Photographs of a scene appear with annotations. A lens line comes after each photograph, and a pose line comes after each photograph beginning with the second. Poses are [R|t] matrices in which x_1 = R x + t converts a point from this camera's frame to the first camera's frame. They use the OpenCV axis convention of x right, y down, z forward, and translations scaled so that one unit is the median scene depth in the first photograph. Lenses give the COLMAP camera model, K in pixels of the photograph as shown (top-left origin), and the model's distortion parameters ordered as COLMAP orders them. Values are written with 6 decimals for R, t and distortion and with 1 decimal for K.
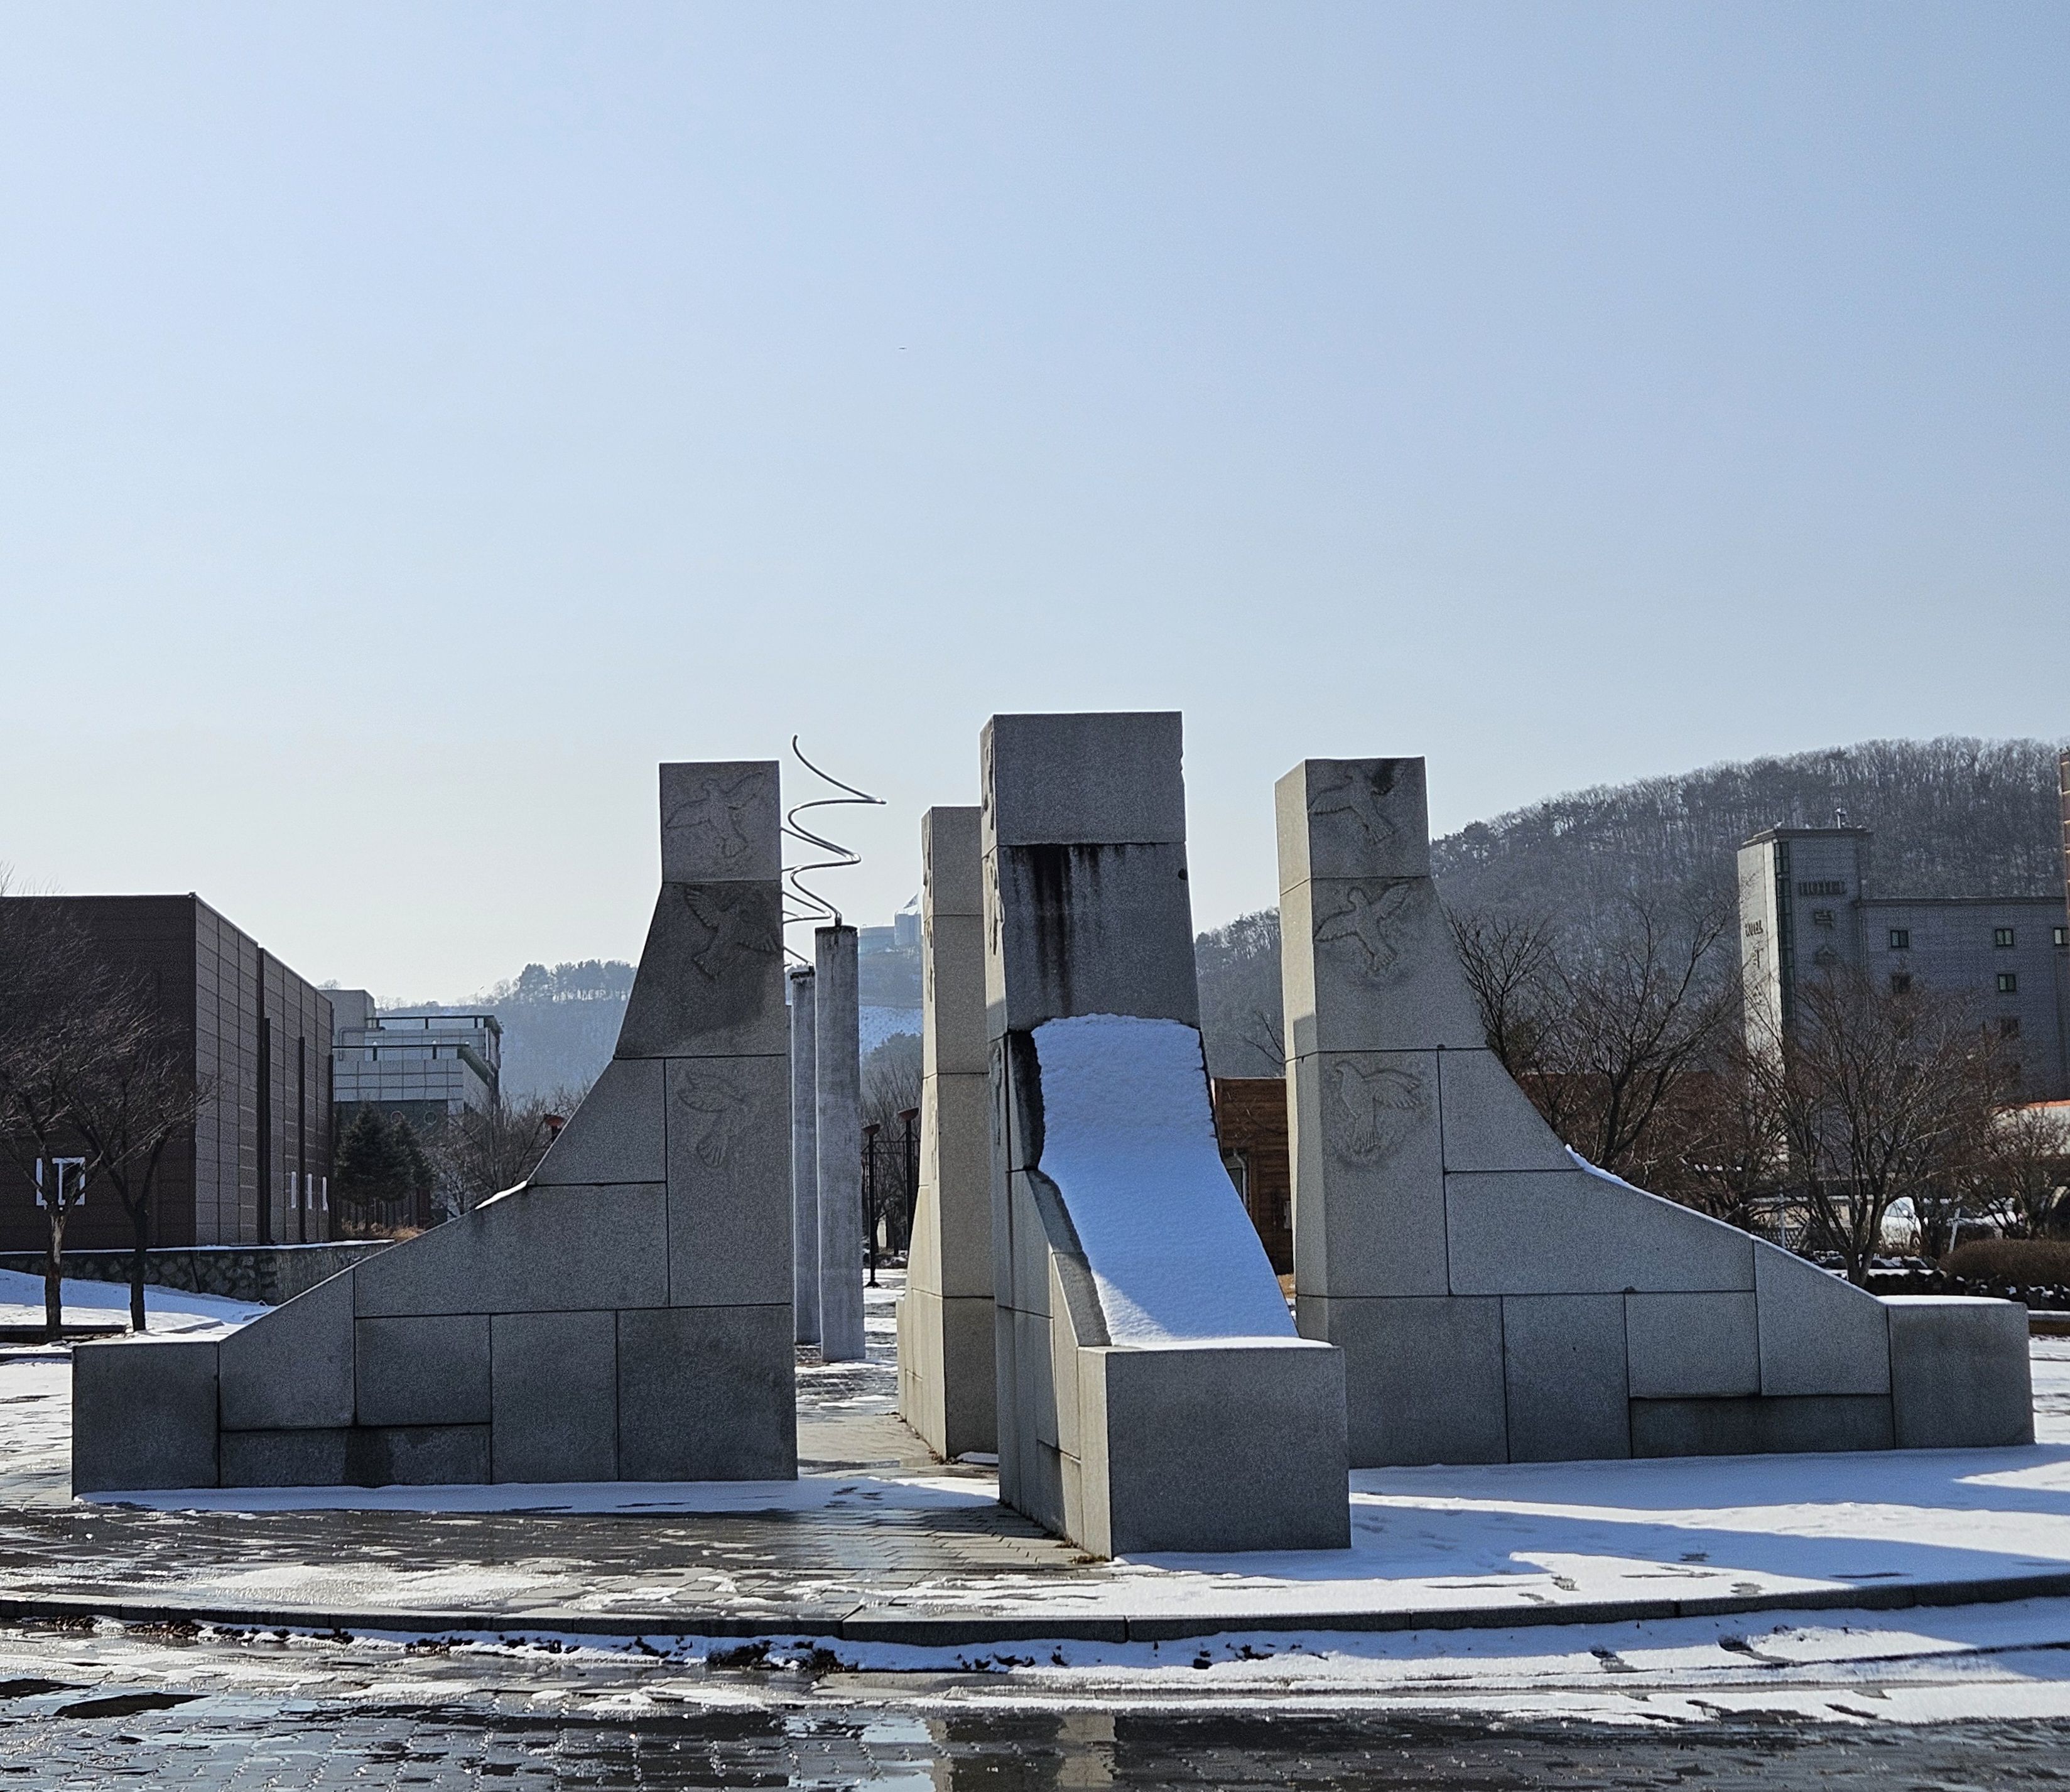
lens RADIAL K [[3840.9, 0, 1017.2], [0, 3840.9, 873.3], [0, 0, 1]] dist [0.109942, 0.000000]
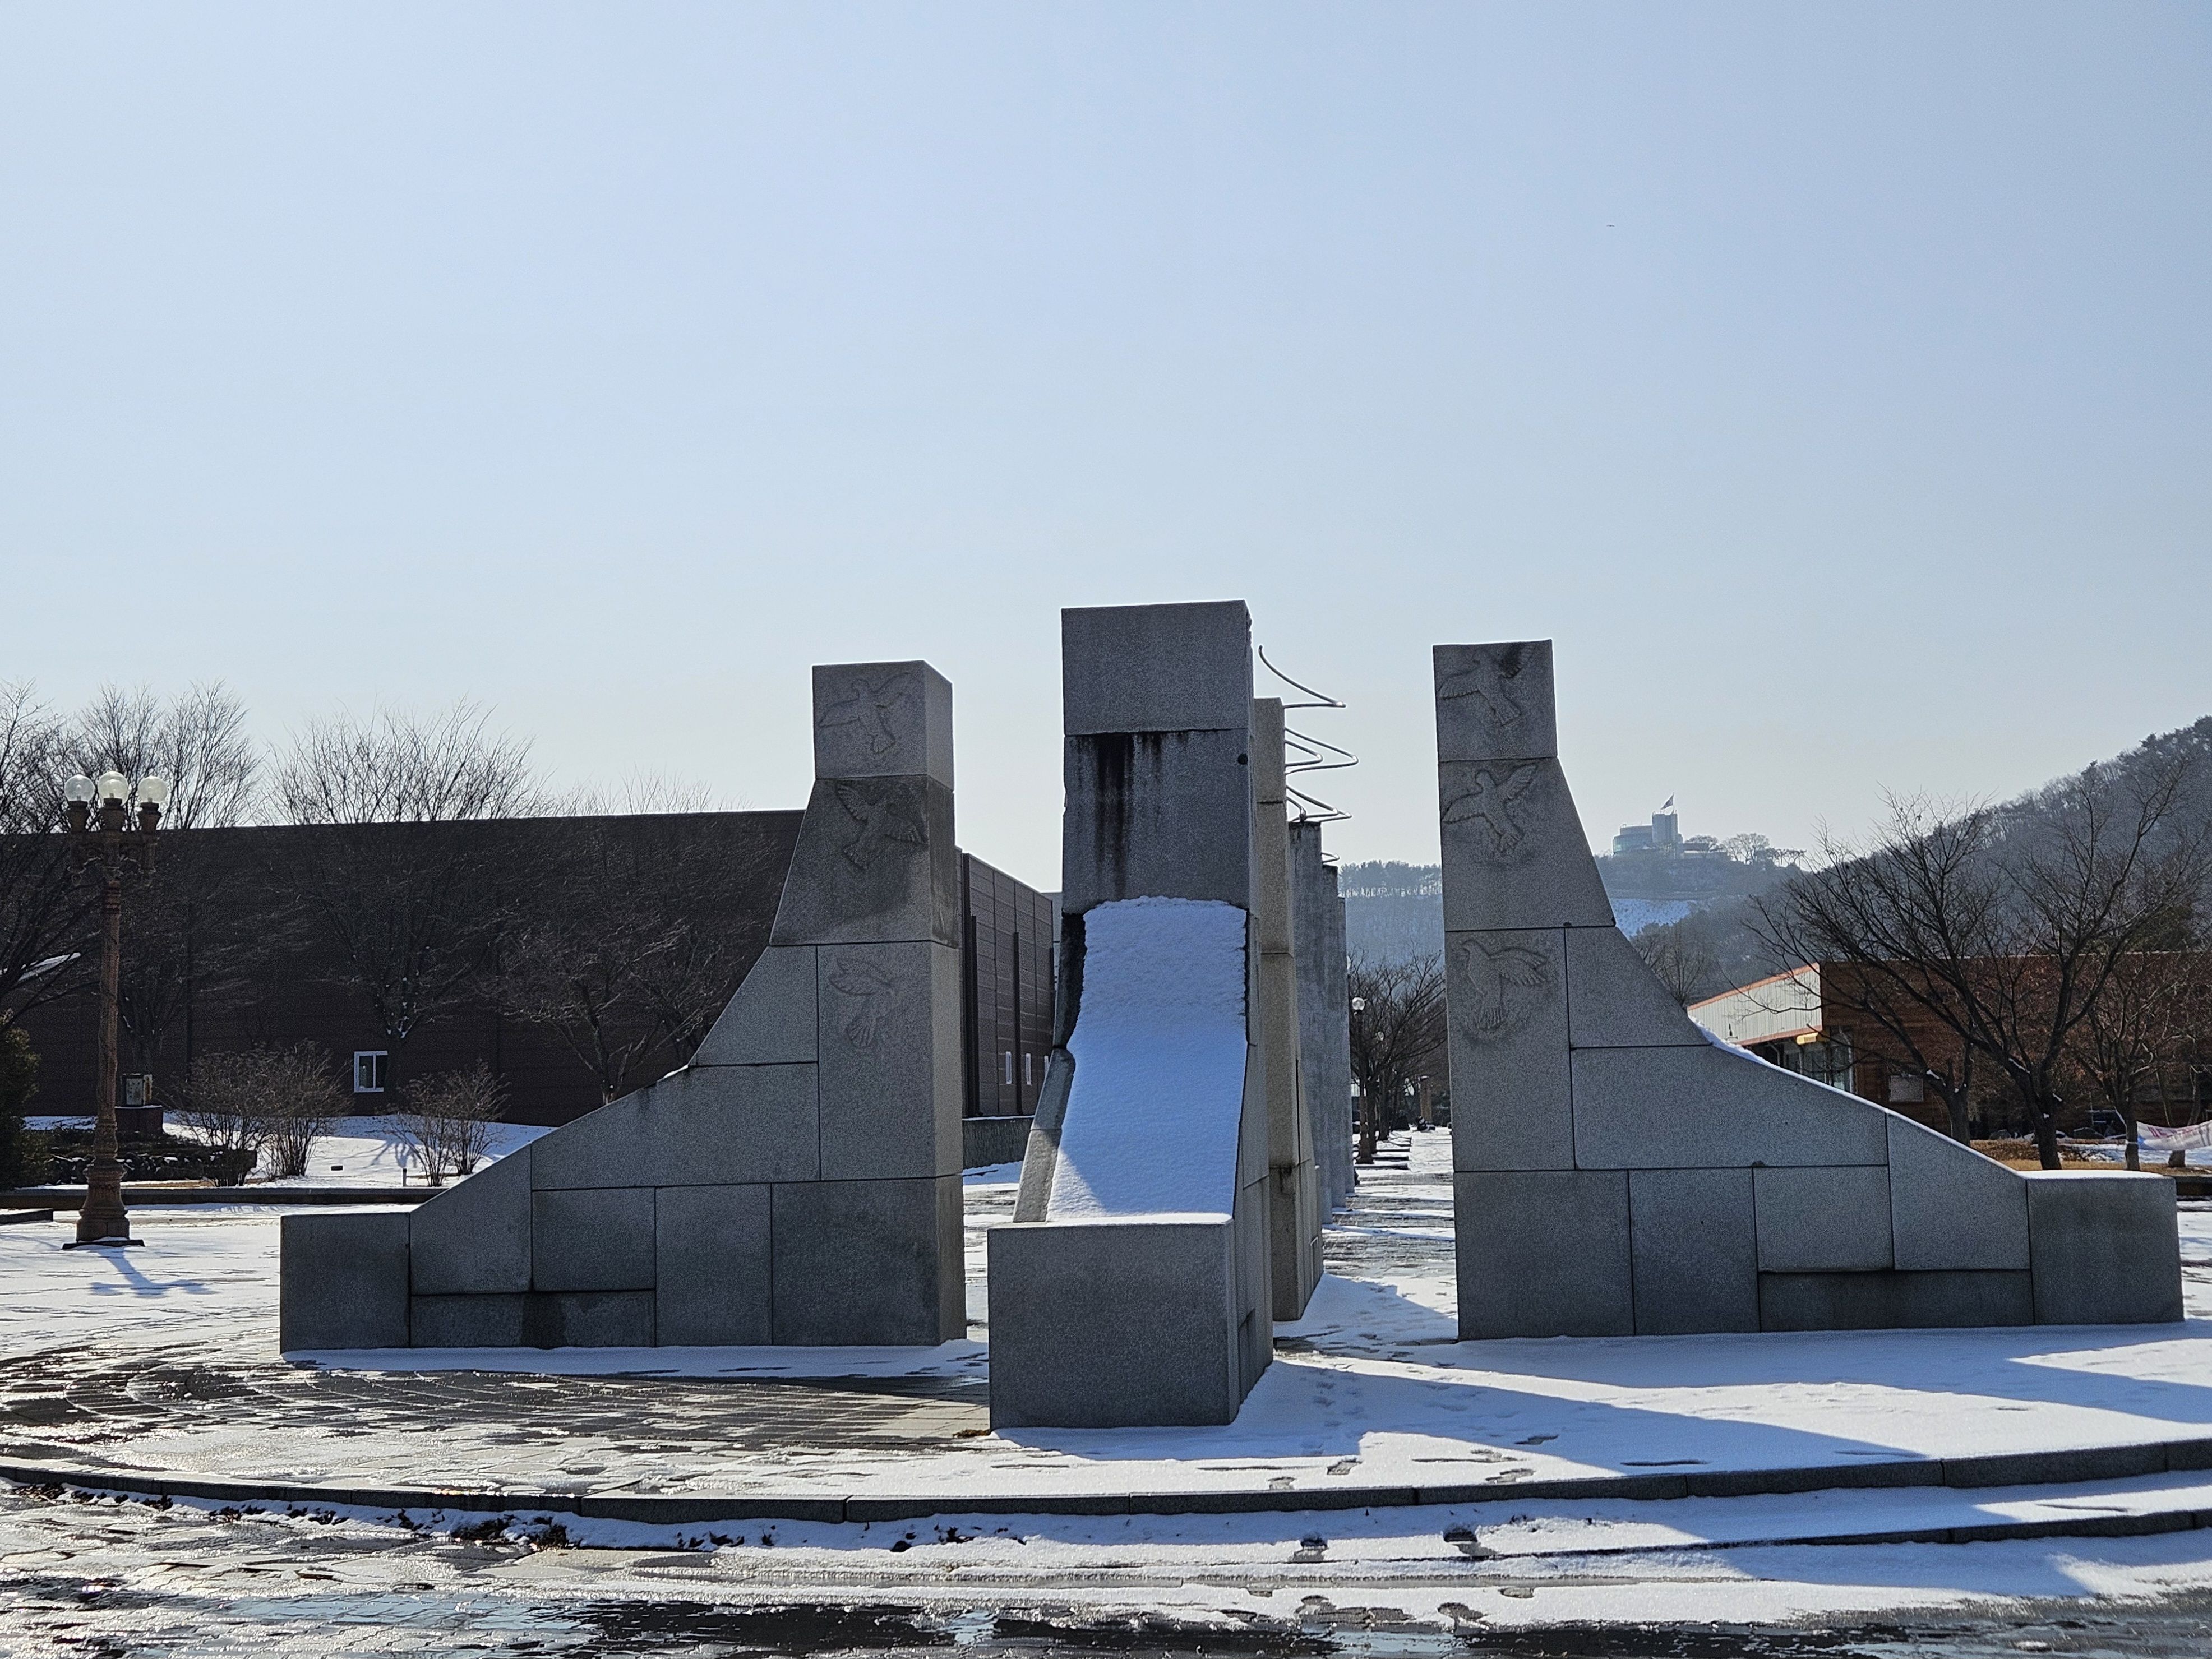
lens RADIAL K [[3455.9, 0, 1090.6], [0, 3455.9, 766.5], [0, 0, 1]] dist [0.095002, 0.000000]
pose [[0.981605, -0.022331, -0.189615, 0.165596], [0.021483, 0.999748, -0.006526, 0.006862], [0.189713, 0.002333, 0.981837, 0.081060]]
